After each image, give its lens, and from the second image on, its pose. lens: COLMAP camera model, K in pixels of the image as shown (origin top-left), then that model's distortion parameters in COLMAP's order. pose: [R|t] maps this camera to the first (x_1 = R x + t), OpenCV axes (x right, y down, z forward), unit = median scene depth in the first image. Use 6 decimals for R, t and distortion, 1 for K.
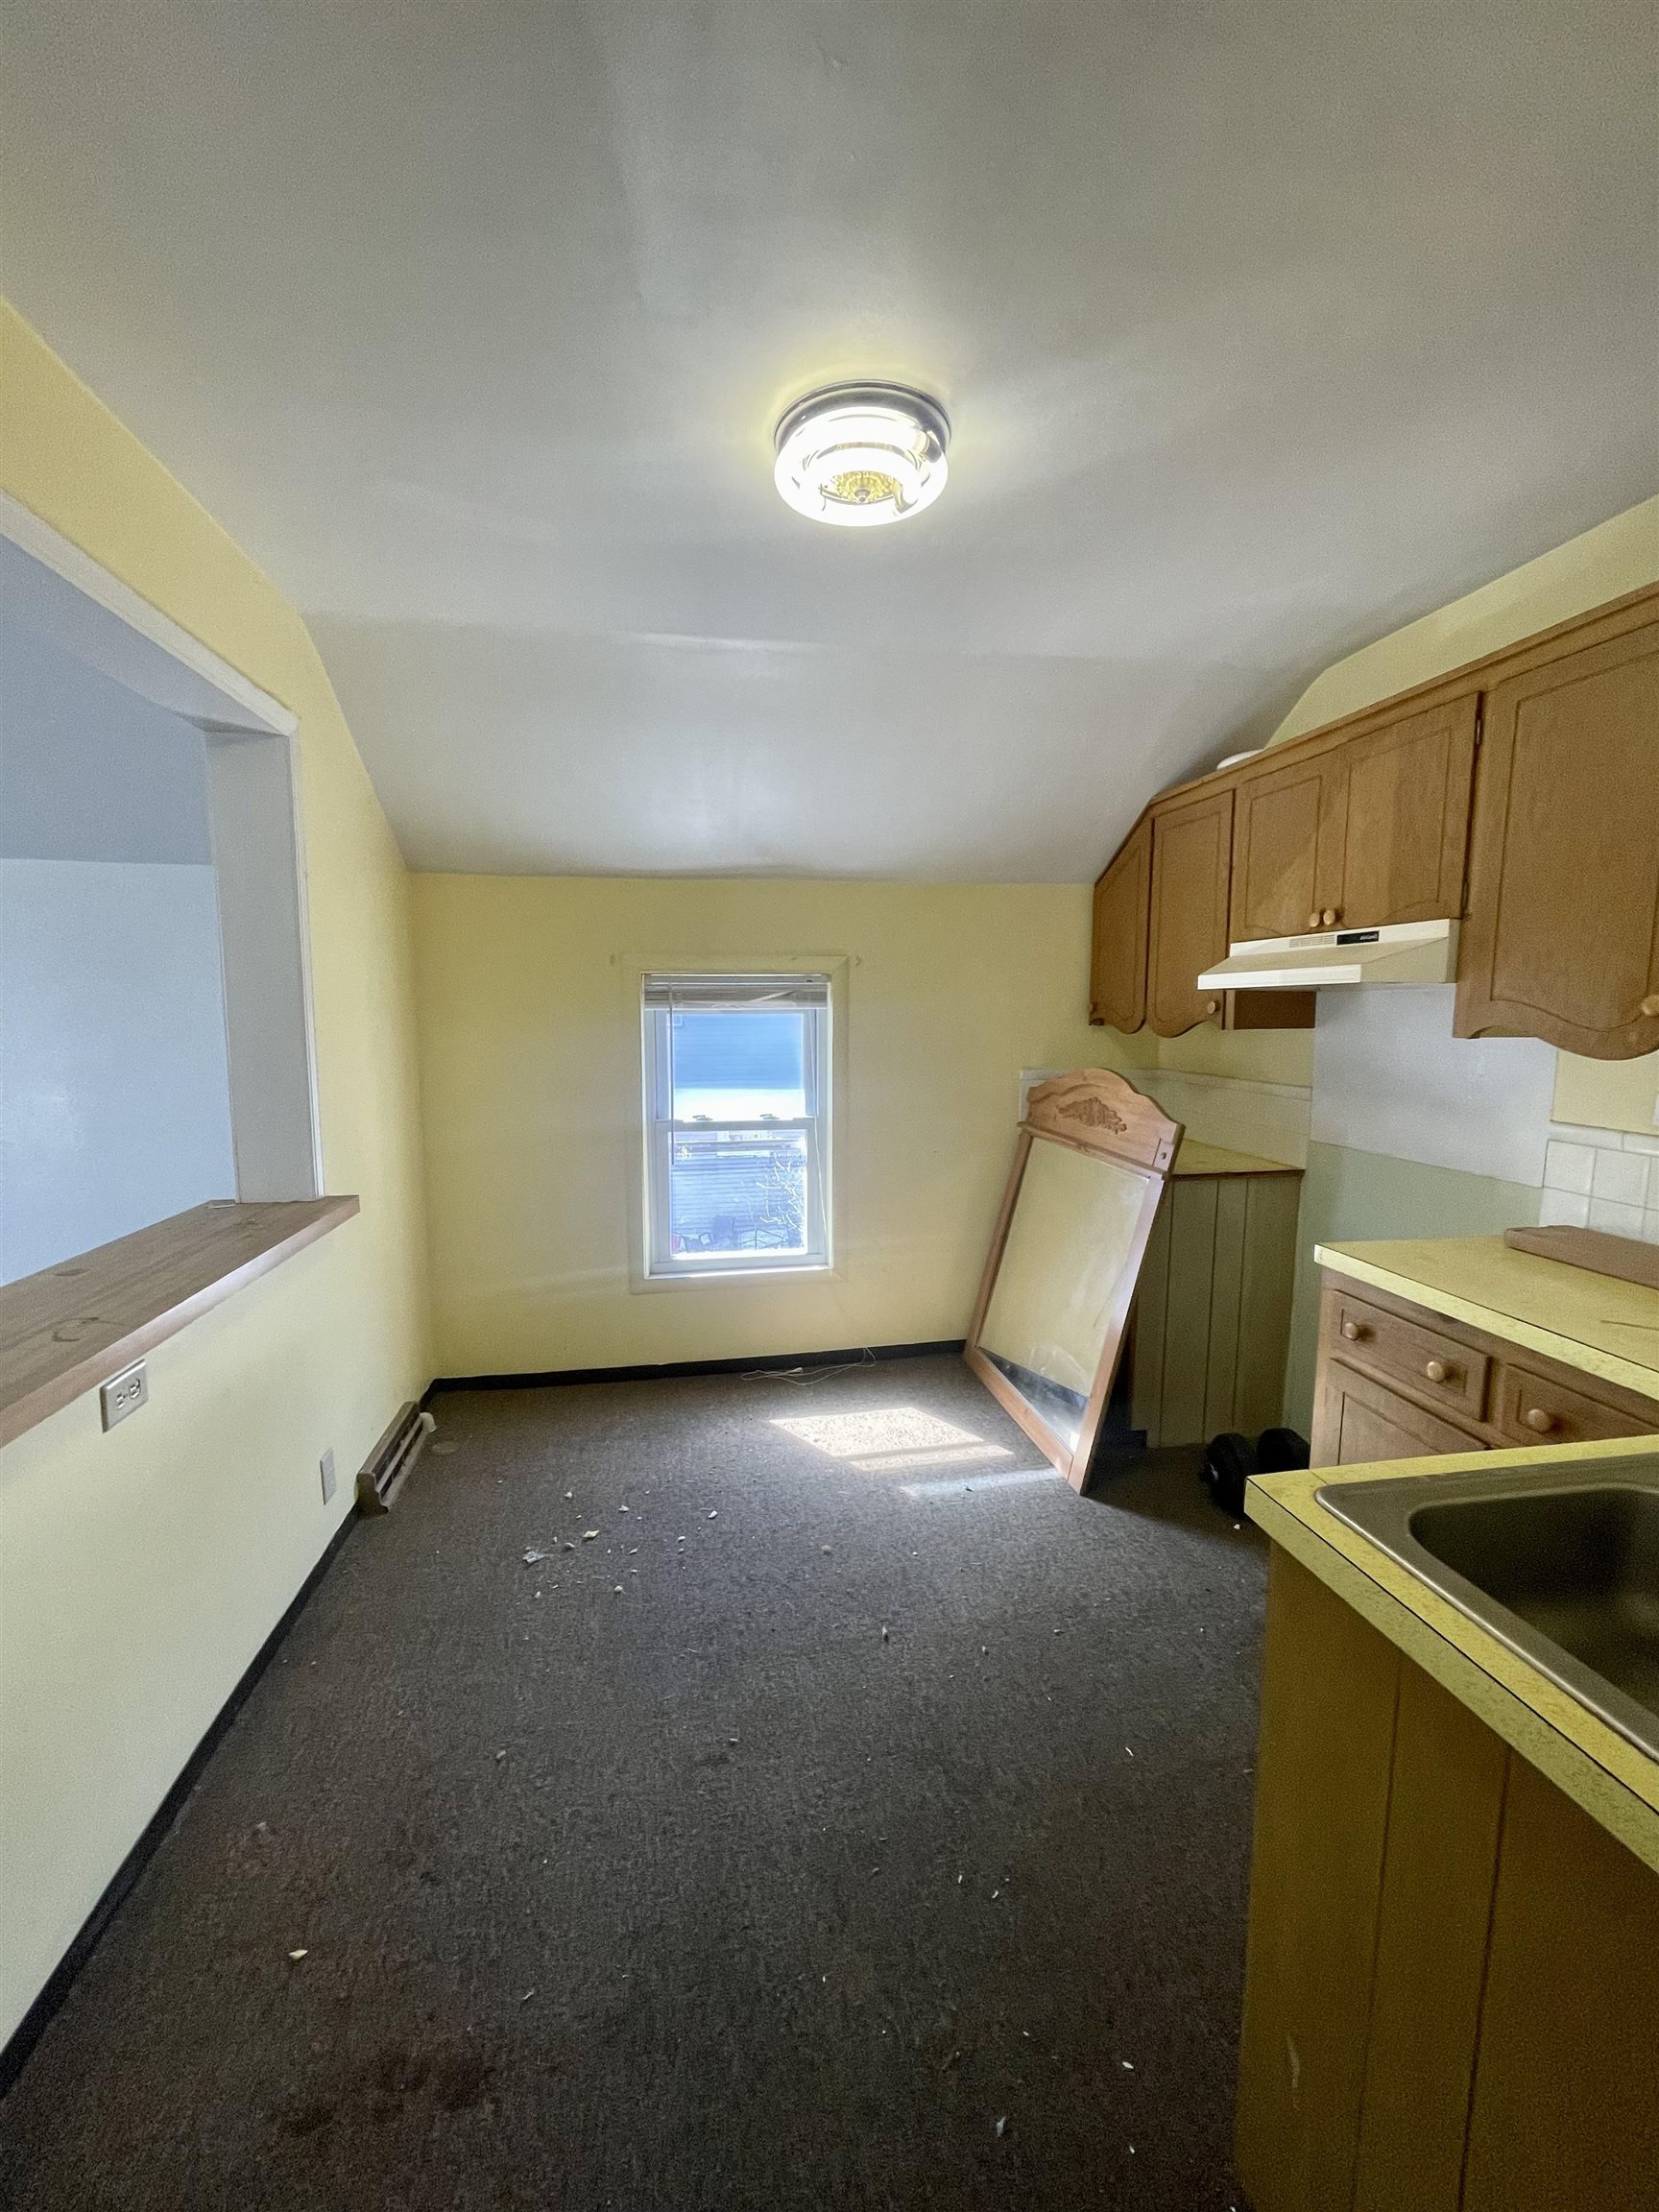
lens RADIAL K [[895.7, 0, 827.4], [0, 895.7, 1116.2], [0, 0, 1]] dist [-0.001948, -0.000303]
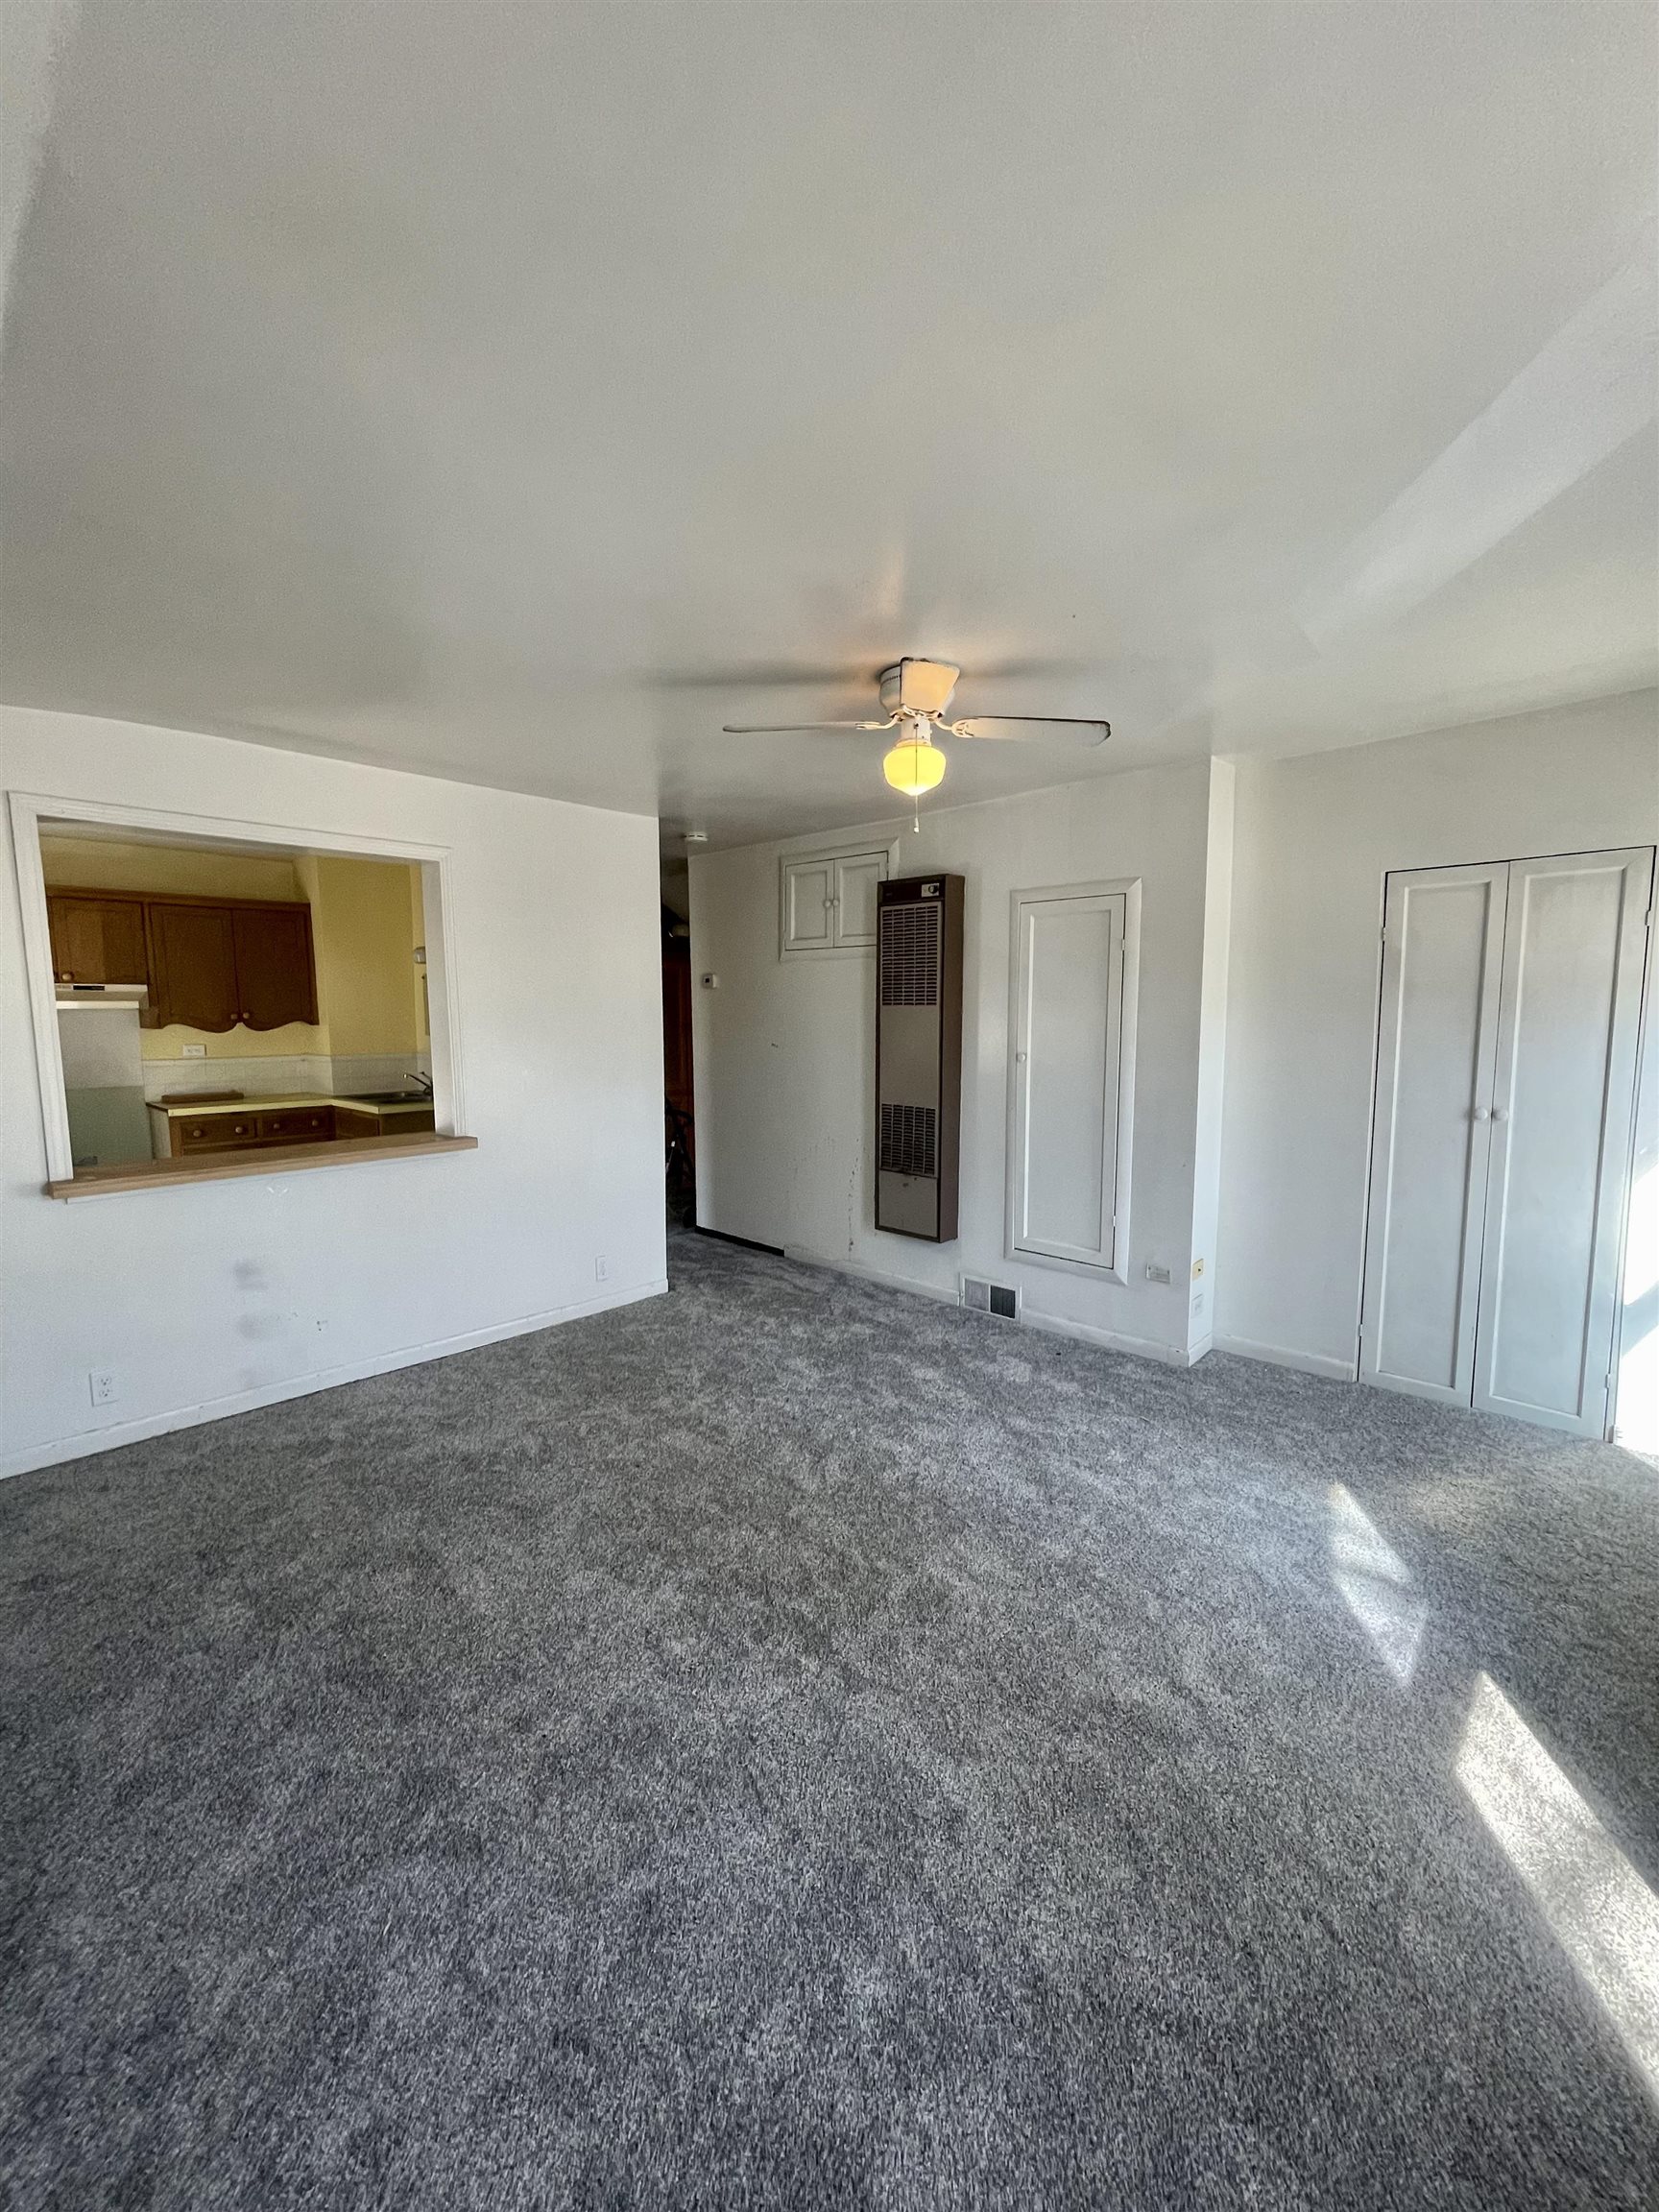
lens RADIAL K [[895.7, 0, 832.5], [0, 895.7, 1104.6], [0, 0, 1]] dist [-0.001948, -0.000303]
pose [[-0.619784, -0.080112, 0.780673, -2.505800], [0.102455, 0.978002, 0.181702, -0.134337], [-0.778056, 0.192600, -0.597941, 0.994594]]
